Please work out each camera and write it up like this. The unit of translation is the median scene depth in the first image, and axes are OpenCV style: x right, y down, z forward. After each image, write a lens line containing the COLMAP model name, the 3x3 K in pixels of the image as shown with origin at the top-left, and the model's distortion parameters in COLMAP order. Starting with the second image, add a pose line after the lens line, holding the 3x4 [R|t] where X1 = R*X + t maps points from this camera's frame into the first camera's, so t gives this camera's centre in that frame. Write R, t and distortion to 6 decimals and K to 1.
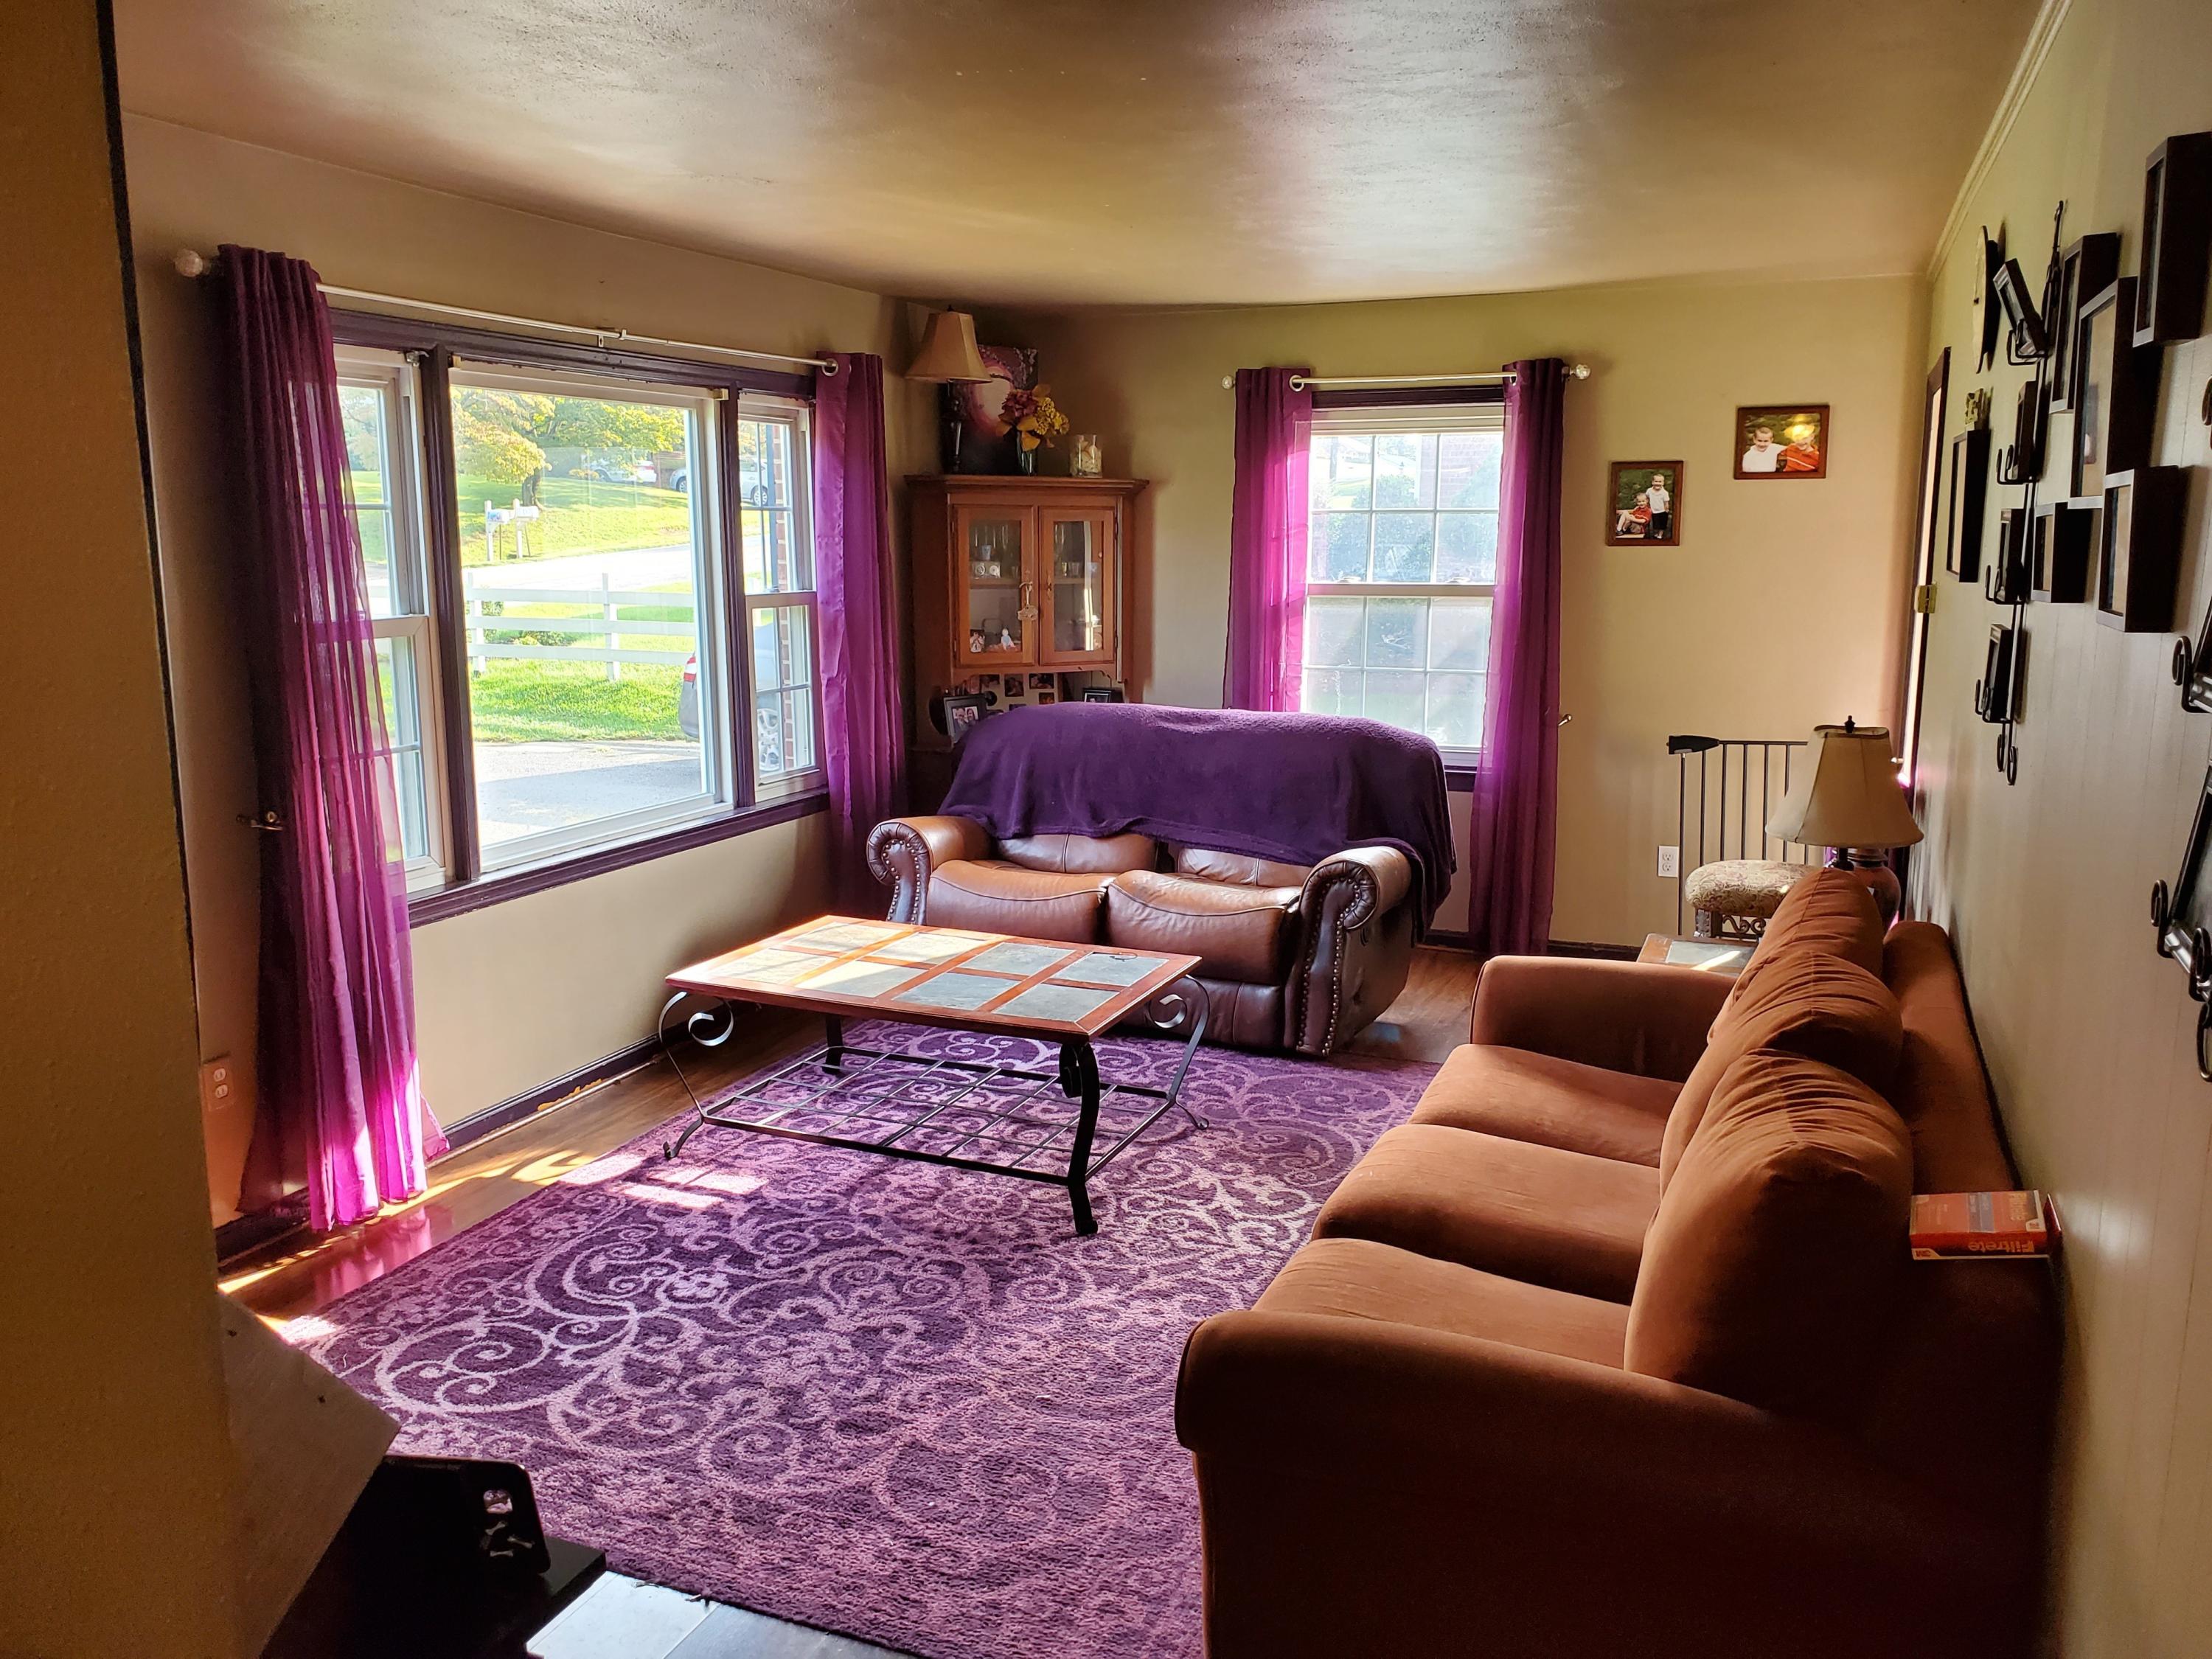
lens RADIAL K [[1716.7, 0, 1103.9], [0, 1716.7, 823.4], [0, 0, 1]] dist [0.011998, 0.006155]
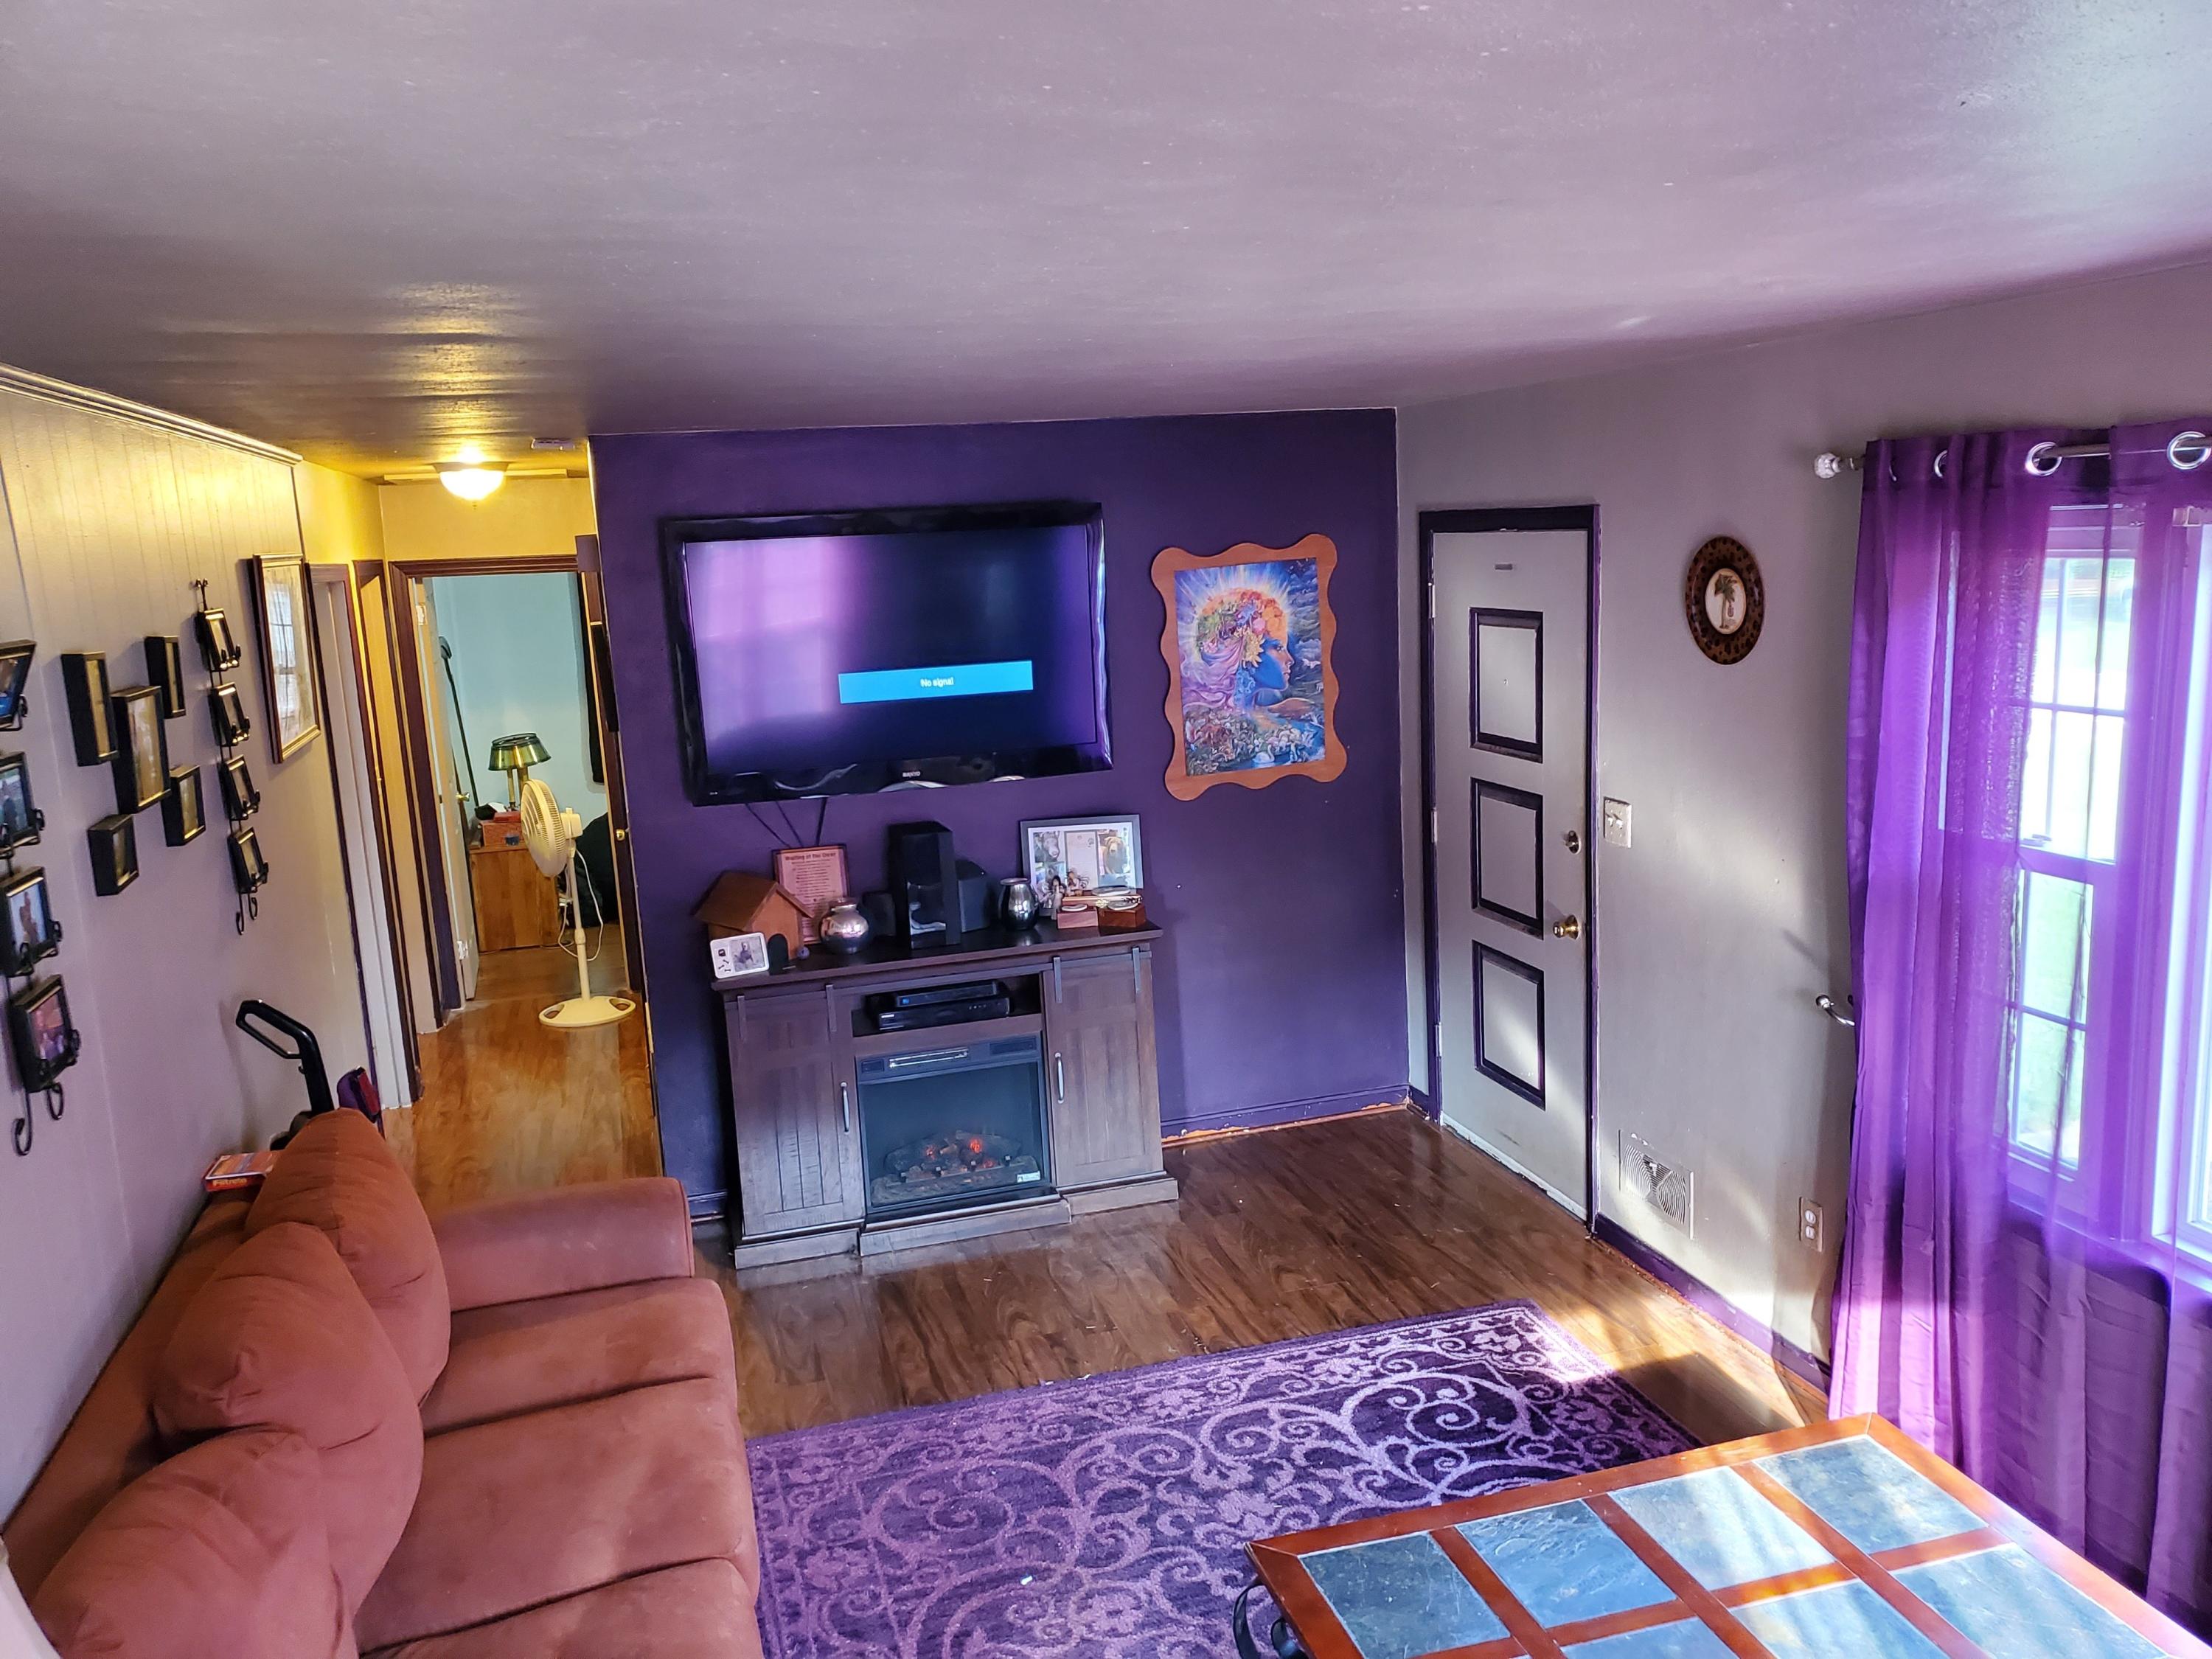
lens RADIAL K [[1716.7, 0, 1105.7], [0, 1716.7, 832.8], [0, 0, 1]] dist [0.011998, 0.006155]
pose [[-0.778577, 0.149226, -0.609548, 0.509046], [-0.062765, 0.947929, 0.312236, -0.446254], [0.624402, 0.281358, -0.728670, 1.668567]]
